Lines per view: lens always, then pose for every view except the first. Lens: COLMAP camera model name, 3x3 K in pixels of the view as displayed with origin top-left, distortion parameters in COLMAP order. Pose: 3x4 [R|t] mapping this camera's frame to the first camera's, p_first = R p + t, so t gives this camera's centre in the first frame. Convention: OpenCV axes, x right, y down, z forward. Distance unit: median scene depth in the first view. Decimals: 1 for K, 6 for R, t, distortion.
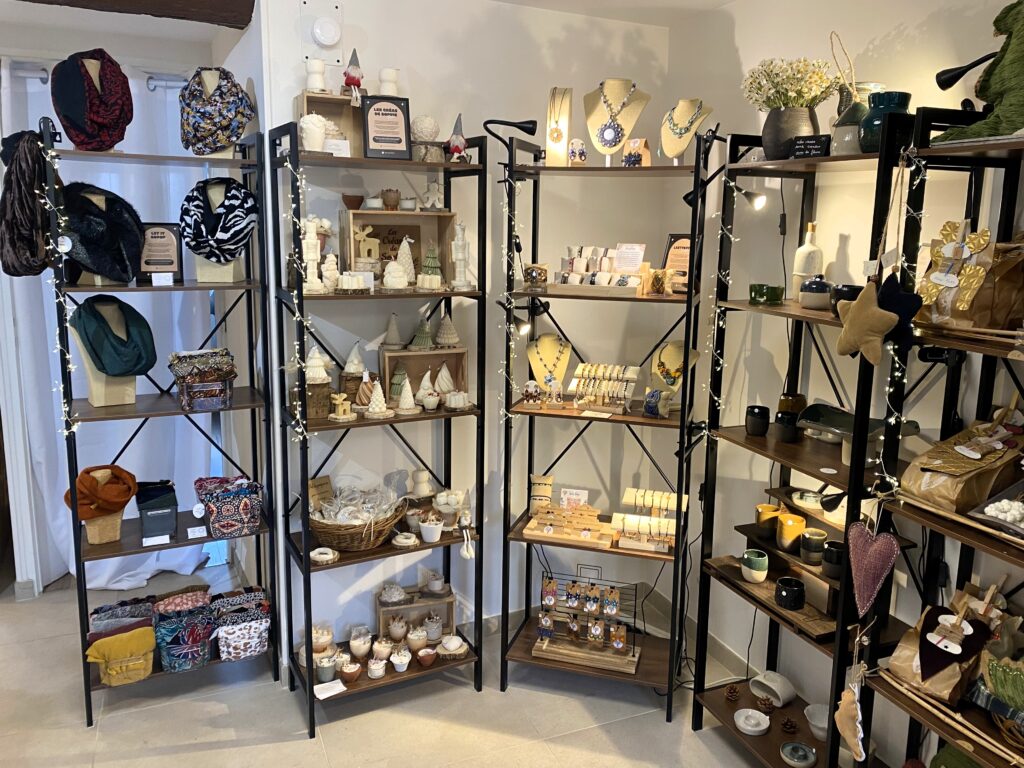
lens RADIAL K [[791.2, 0, 533.2], [0, 791.2, 356.9], [0, 0, 1]] dist [0.020512, -0.037137]
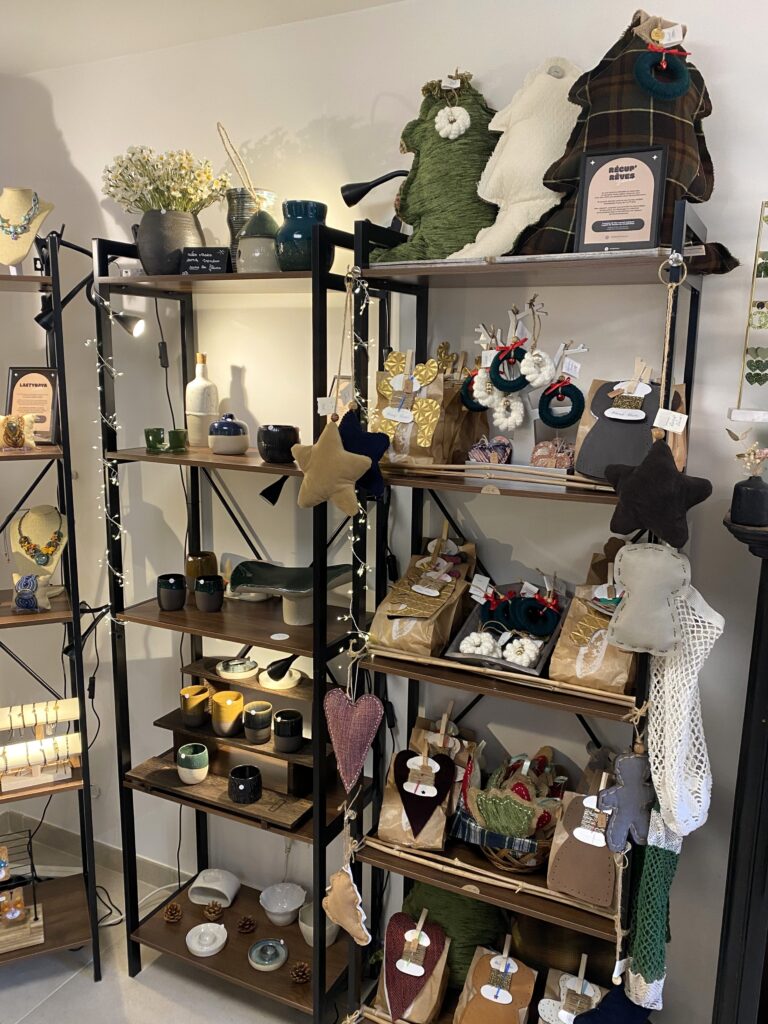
lens RADIAL K [[816.1, 0, 386.6], [0, 816.1, 520.4], [0, 0, 1]] dist [0.047401, -0.074721]
pose [[0.761794, -0.133270, 0.633962, -0.089463], [0.111155, 0.990988, 0.074754, -0.037303], [-0.638211, 0.013521, 0.769742, 0.214522]]
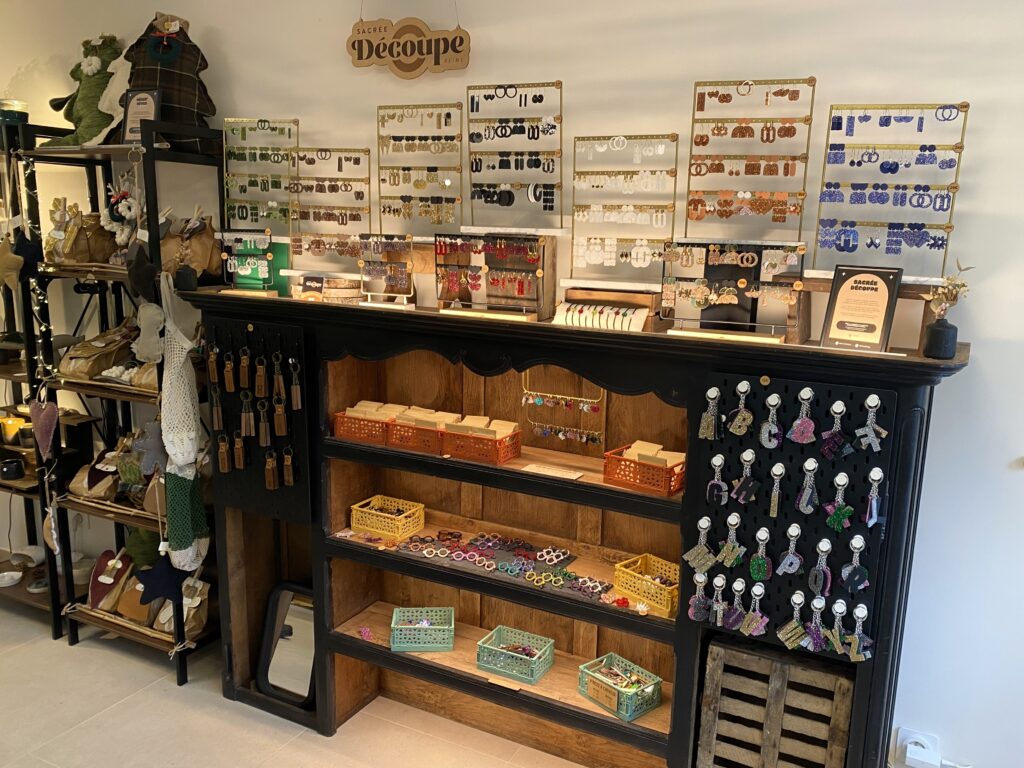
lens RADIAL K [[780.6, 0, 505.4], [0, 780.6, 384.6], [0, 0, 1]] dist [0.019041, -0.016146]
pose [[0.752984, -0.128319, 0.645407, 0.109577], [0.097829, 0.991733, 0.083040, 0.123553], [-0.650726, 0.000612, 0.759312, -0.610569]]
